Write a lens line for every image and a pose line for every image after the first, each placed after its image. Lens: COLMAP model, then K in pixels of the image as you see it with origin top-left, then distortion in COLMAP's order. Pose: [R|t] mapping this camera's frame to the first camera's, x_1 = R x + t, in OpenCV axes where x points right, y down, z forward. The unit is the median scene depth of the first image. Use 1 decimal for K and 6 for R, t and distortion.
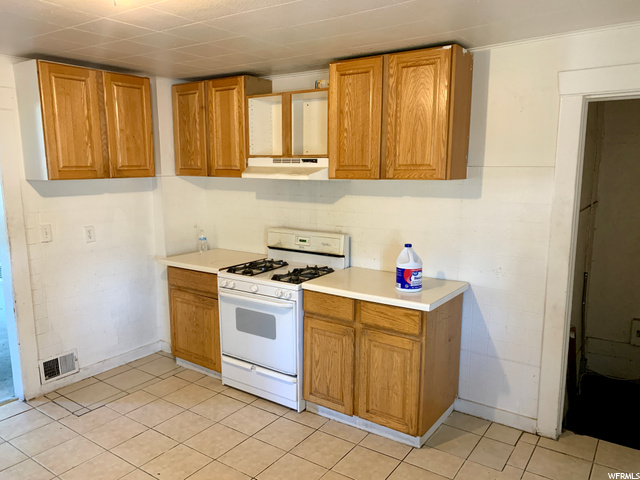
lens RADIAL K [[490.6, 0, 322.6], [0, 490.6, 242.6], [0, 0, 1]] dist [0.035656, -0.021435]
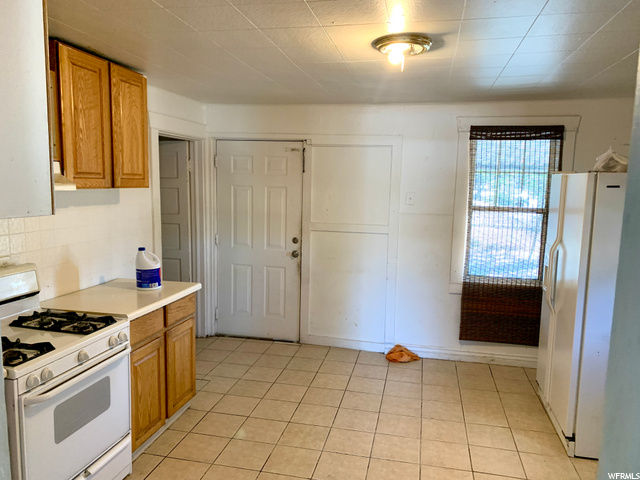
lens RADIAL K [[490.6, 0, 320.1], [0, 490.6, 237.1], [0, 0, 1]] dist [0.035656, -0.021435]
pose [[-0.392932, -0.105189, 0.913531, -0.905786], [0.126885, 0.977731, 0.167158, -0.141831], [-0.910771, 0.181595, -0.370835, 0.978913]]
